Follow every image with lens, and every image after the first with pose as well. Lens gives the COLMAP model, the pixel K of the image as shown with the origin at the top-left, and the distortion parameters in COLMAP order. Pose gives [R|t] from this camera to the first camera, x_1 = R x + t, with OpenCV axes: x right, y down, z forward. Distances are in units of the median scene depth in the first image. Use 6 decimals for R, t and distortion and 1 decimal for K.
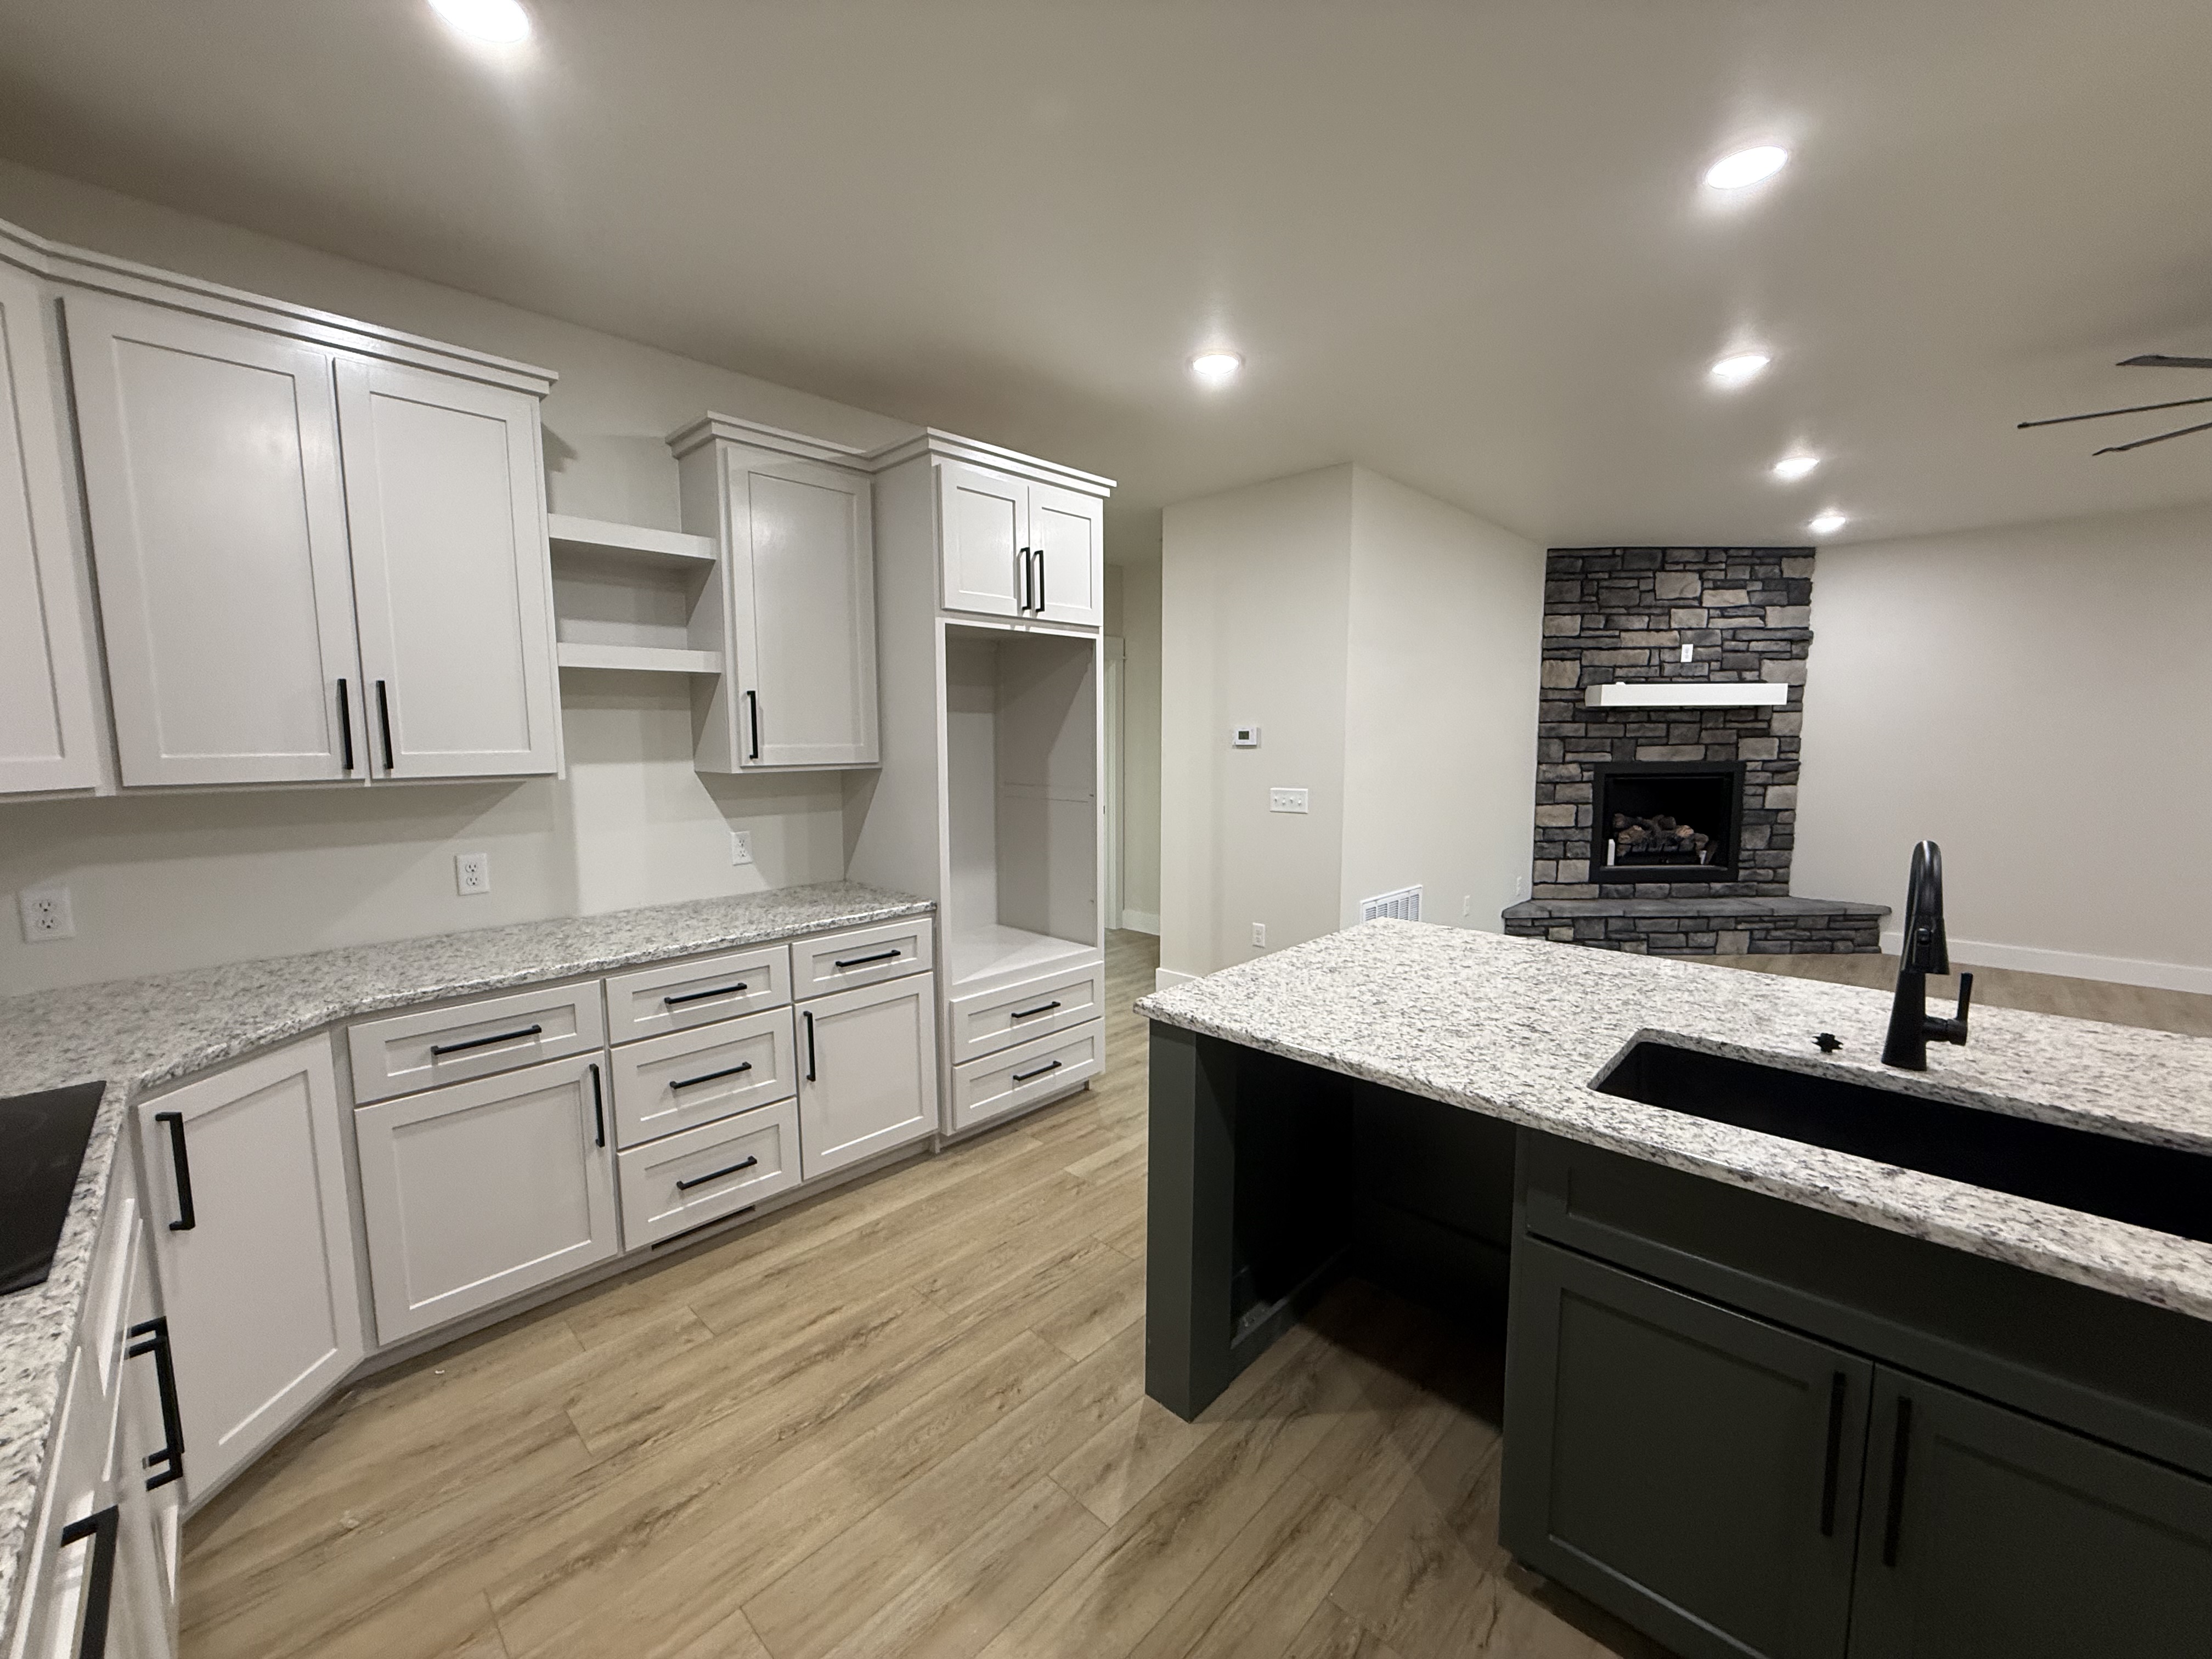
lens RADIAL K [[879.2, 0, 1098.6], [0, 879.2, 827.9], [0, 0, 1]] dist [0.000351, -0.000468]
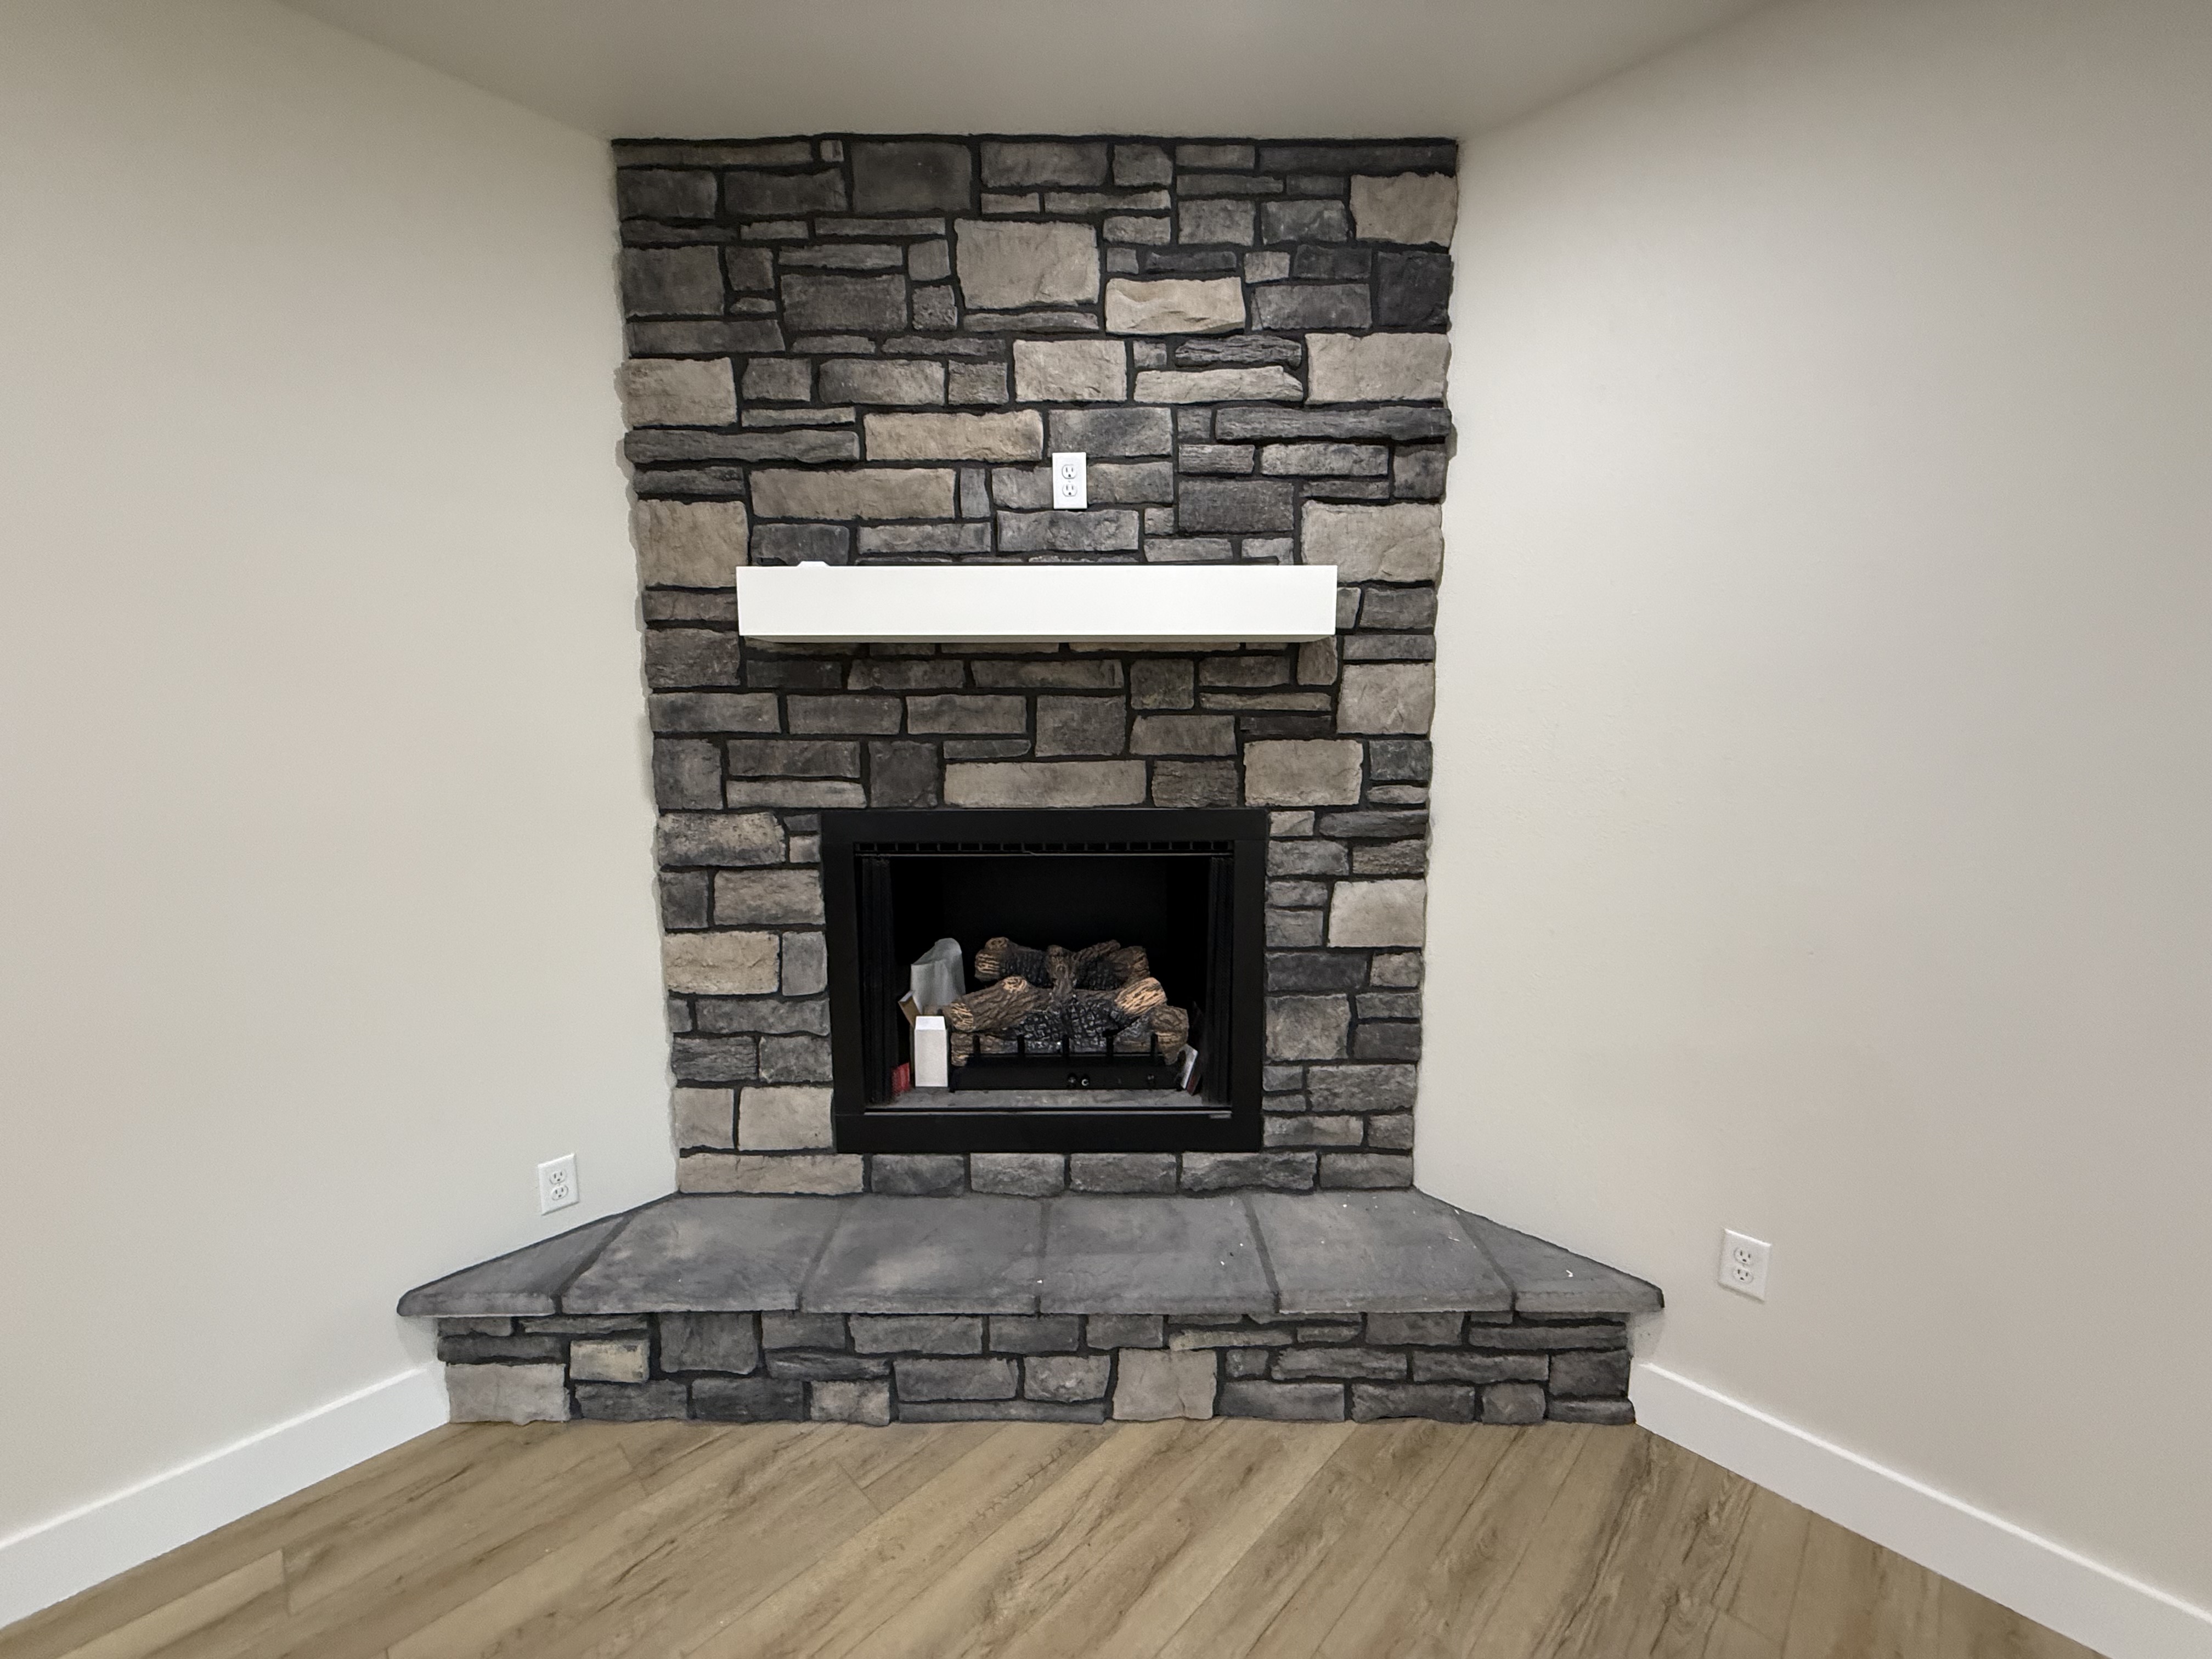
lens RADIAL K [[879.2, 0, 1098.6], [0, 879.2, 827.9], [0, 0, 1]] dist [0.000351, -0.000468]
pose [[0.999938, 0.007148, -0.008551, 0.684424], [-0.007011, 0.999847, 0.016009, -0.074534], [0.008664, -0.015948, 0.999835, 0.671279]]
